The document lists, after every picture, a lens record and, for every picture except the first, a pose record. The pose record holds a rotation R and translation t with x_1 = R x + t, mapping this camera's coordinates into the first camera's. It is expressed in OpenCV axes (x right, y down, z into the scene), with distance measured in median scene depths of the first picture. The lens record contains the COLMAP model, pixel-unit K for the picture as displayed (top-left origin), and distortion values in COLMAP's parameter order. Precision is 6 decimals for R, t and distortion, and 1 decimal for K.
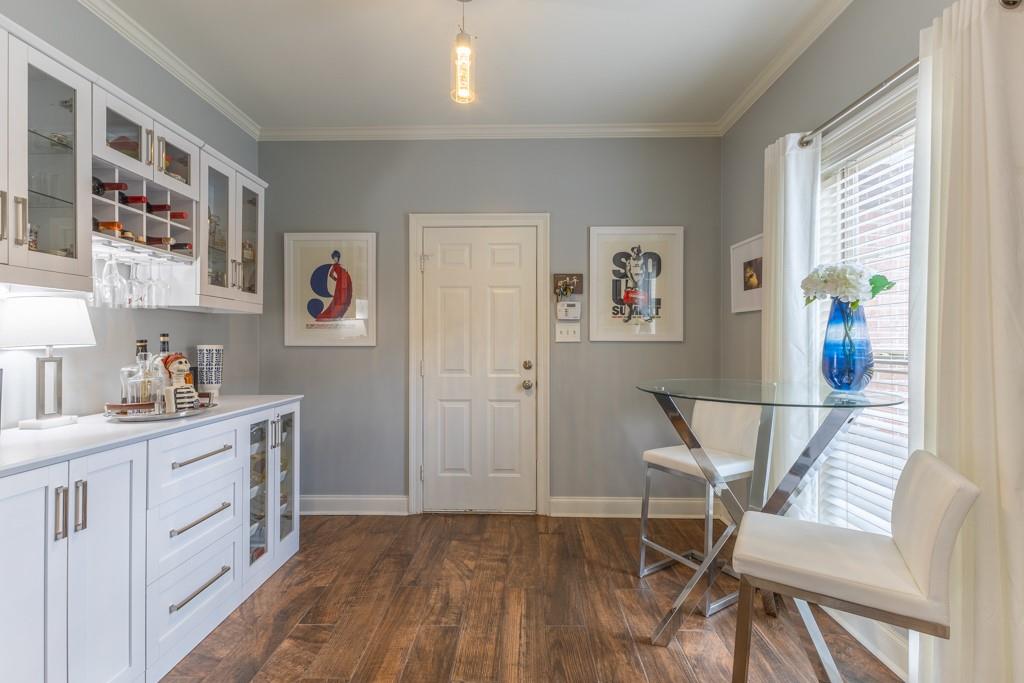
lens RADIAL K [[446.2, 0, 511.8], [0, 446.2, 342.4], [0, 0, 1]] dist [0.002362, 0.000125]
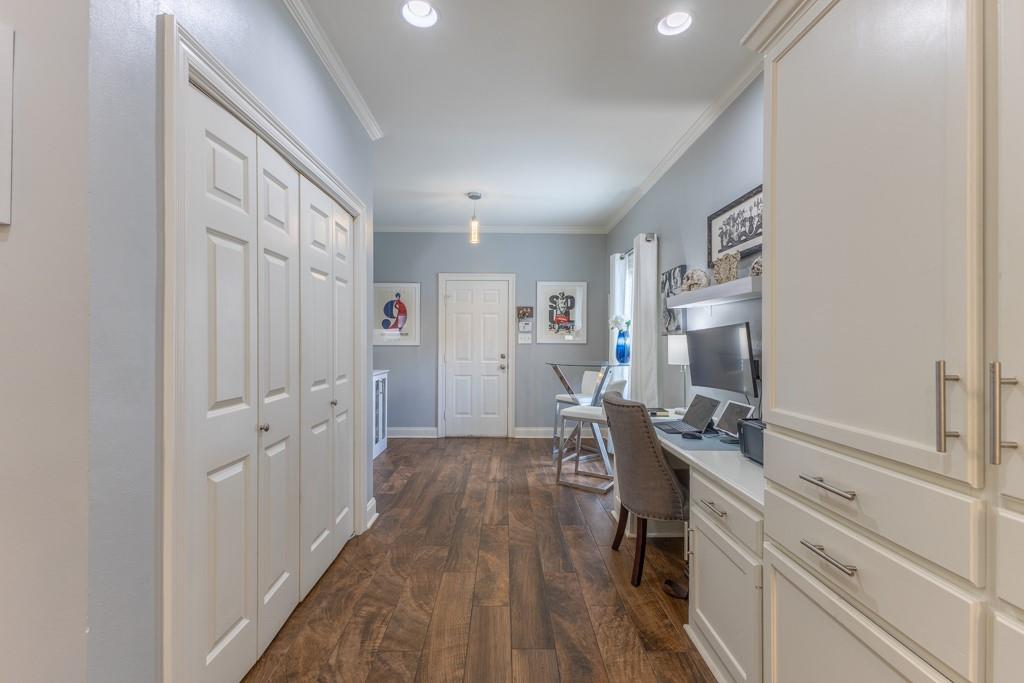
lens RADIAL K [[446.2, 0, 517.5], [0, 446.2, 341.9], [0, 0, 1]] dist [0.002362, 0.000125]
pose [[0.998804, 0.003988, 0.048730, 0.005148], [-0.003967, 0.999992, -0.000533, -0.007000], [-0.048732, 0.000339, 0.998812, -0.845671]]
